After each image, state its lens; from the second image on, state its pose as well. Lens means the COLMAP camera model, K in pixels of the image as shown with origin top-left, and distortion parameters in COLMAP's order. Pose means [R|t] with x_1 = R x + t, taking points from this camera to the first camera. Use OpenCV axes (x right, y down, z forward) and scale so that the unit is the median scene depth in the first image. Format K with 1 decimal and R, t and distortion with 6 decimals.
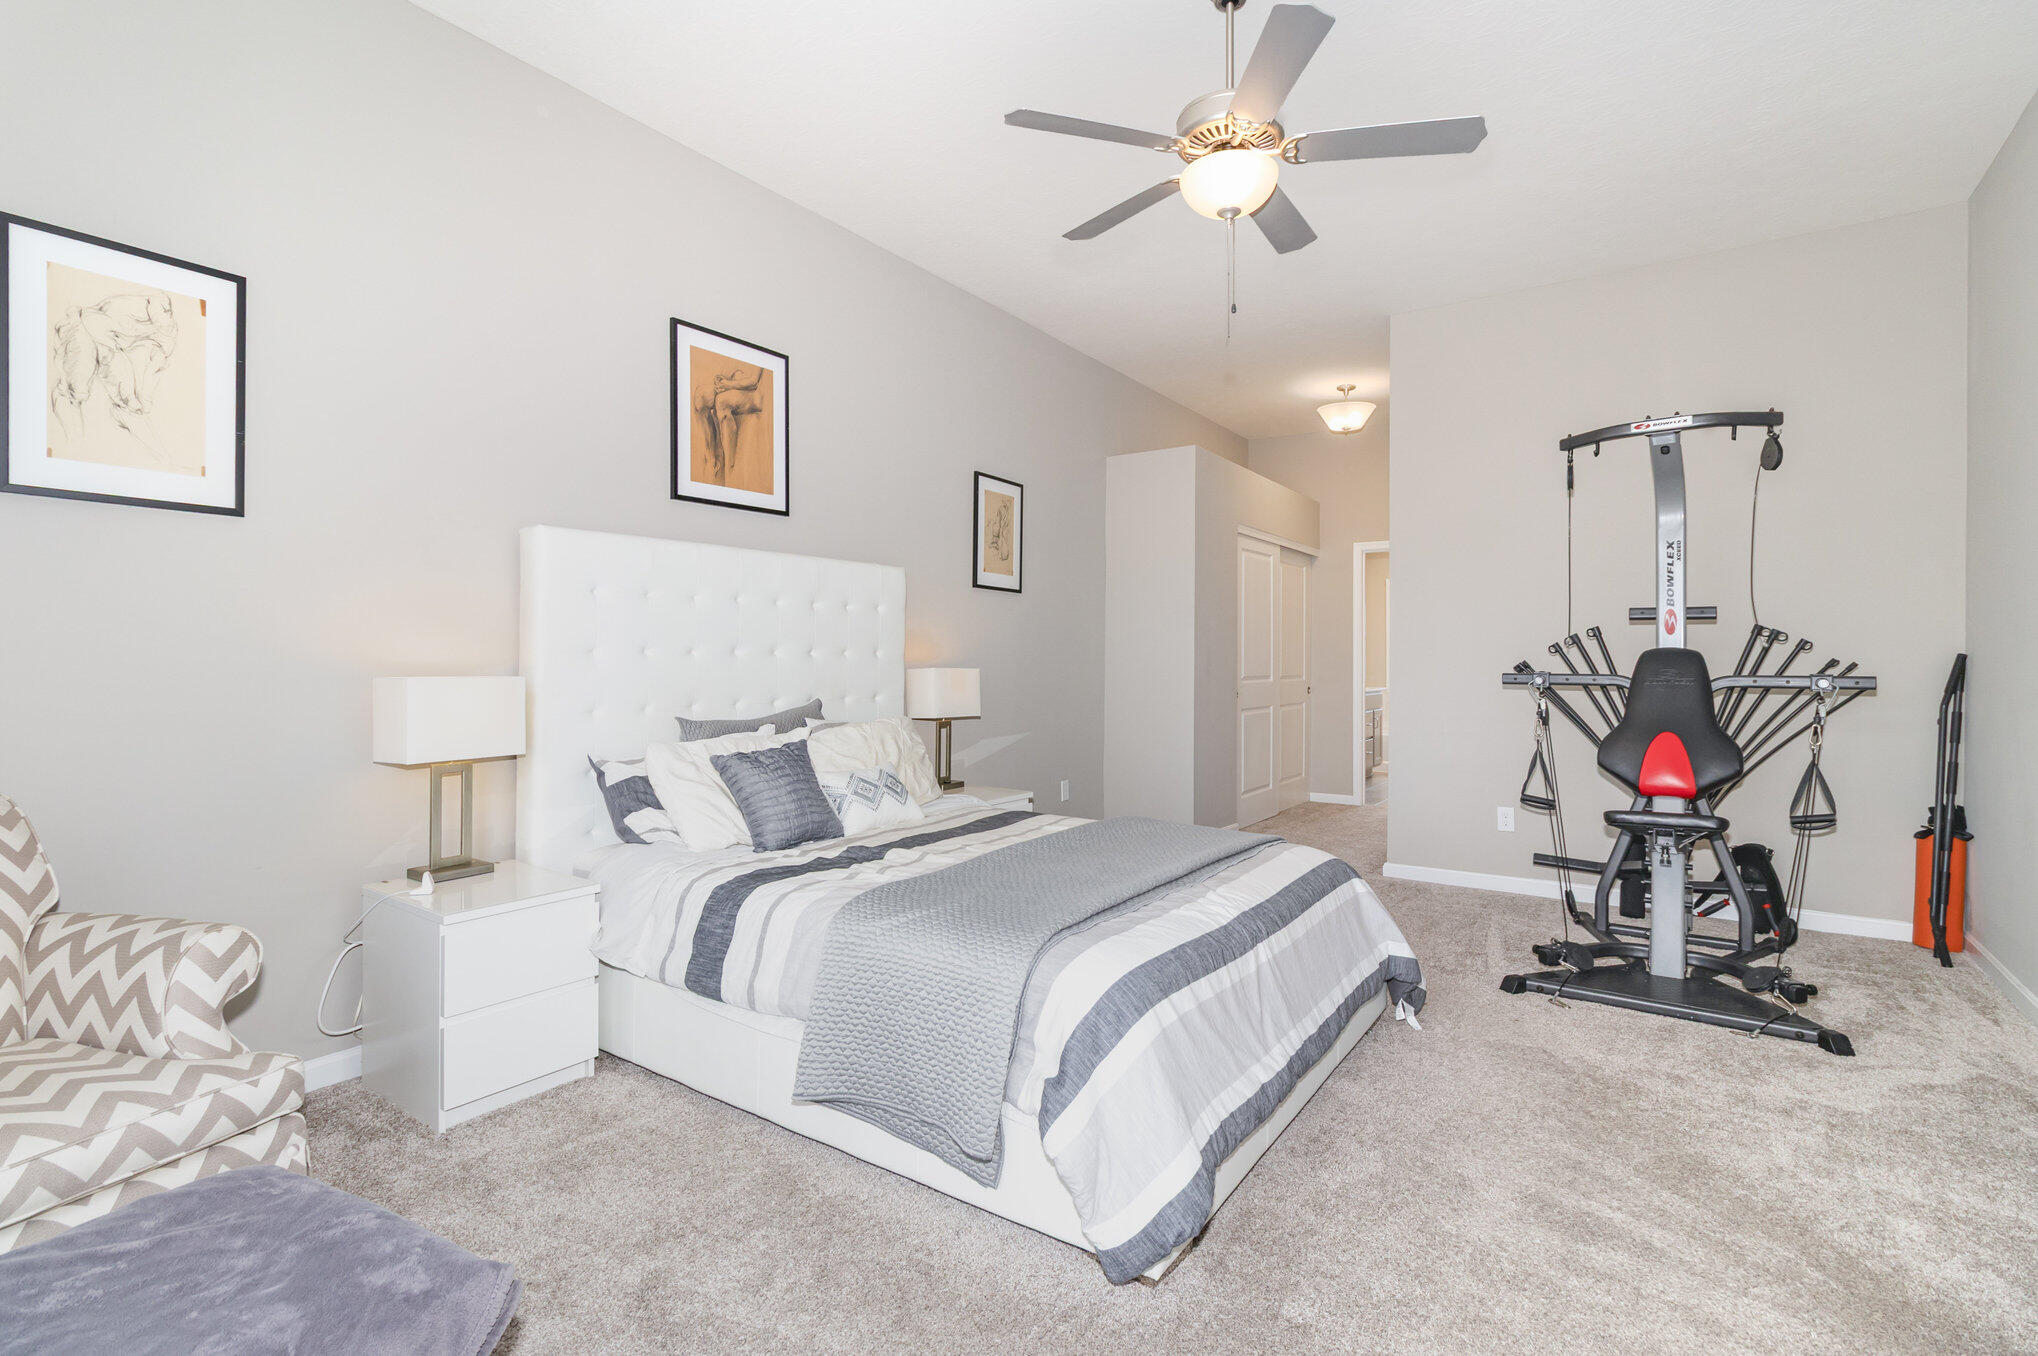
lens RADIAL K [[953.6, 0, 1023.9], [0, 953.6, 668.3], [0, 0, 1]] dist [-0.002204, 0.001441]
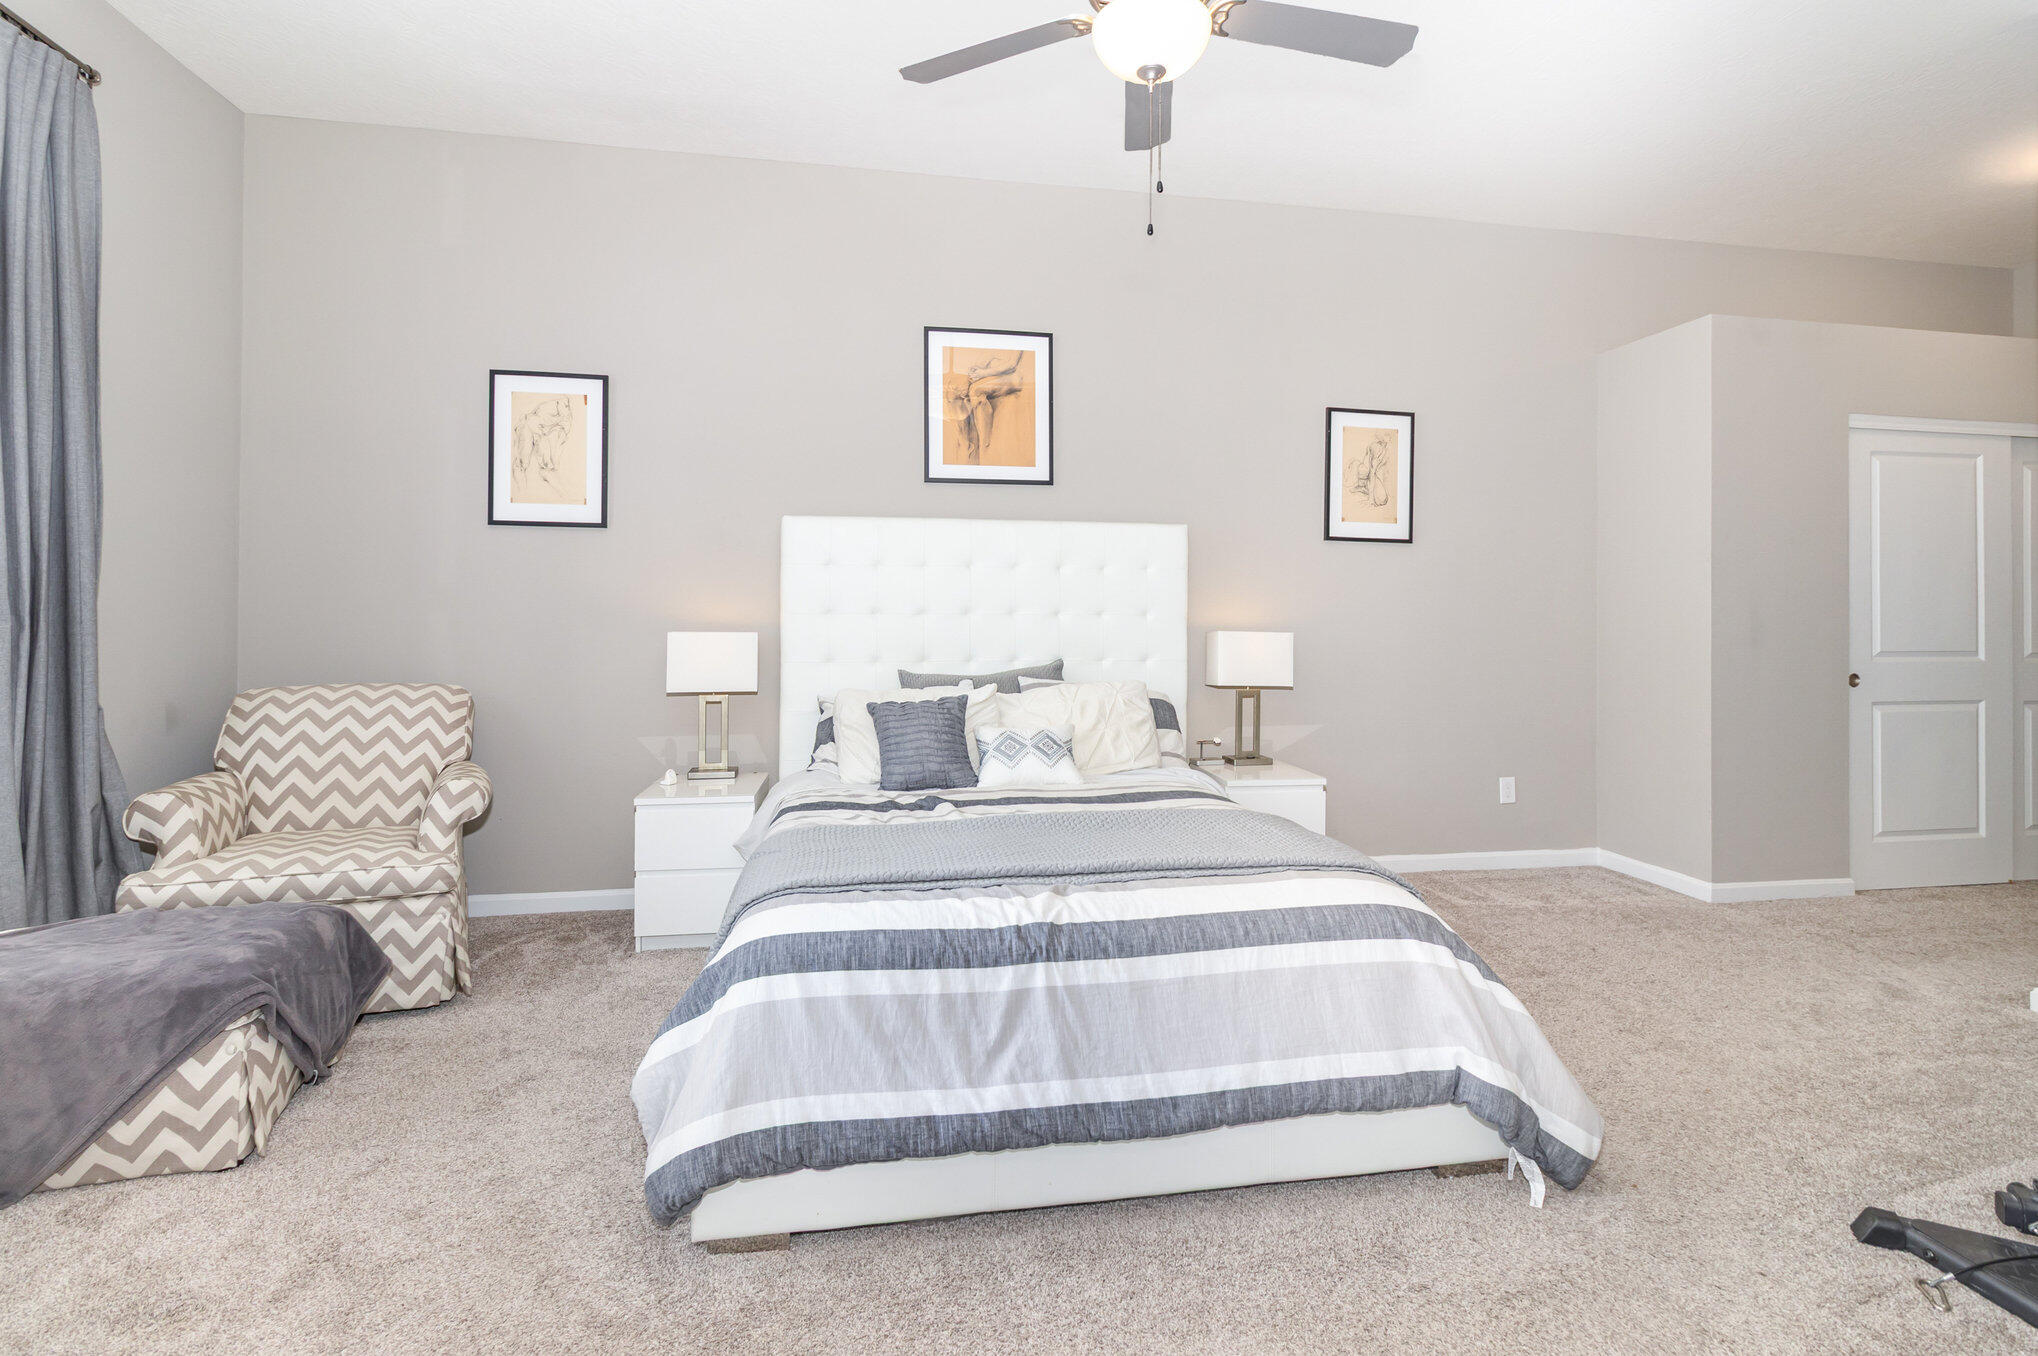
lens RADIAL K [[953.6, 0, 1005.3], [0, 953.6, 621.3], [0, 0, 1]] dist [-0.002204, 0.001441]
pose [[0.702519, 0.000256, -0.711665, 0.503978], [-0.010789, 0.999889, -0.010291, 0.001990], [0.711584, 0.014908, 0.702443, 0.247124]]
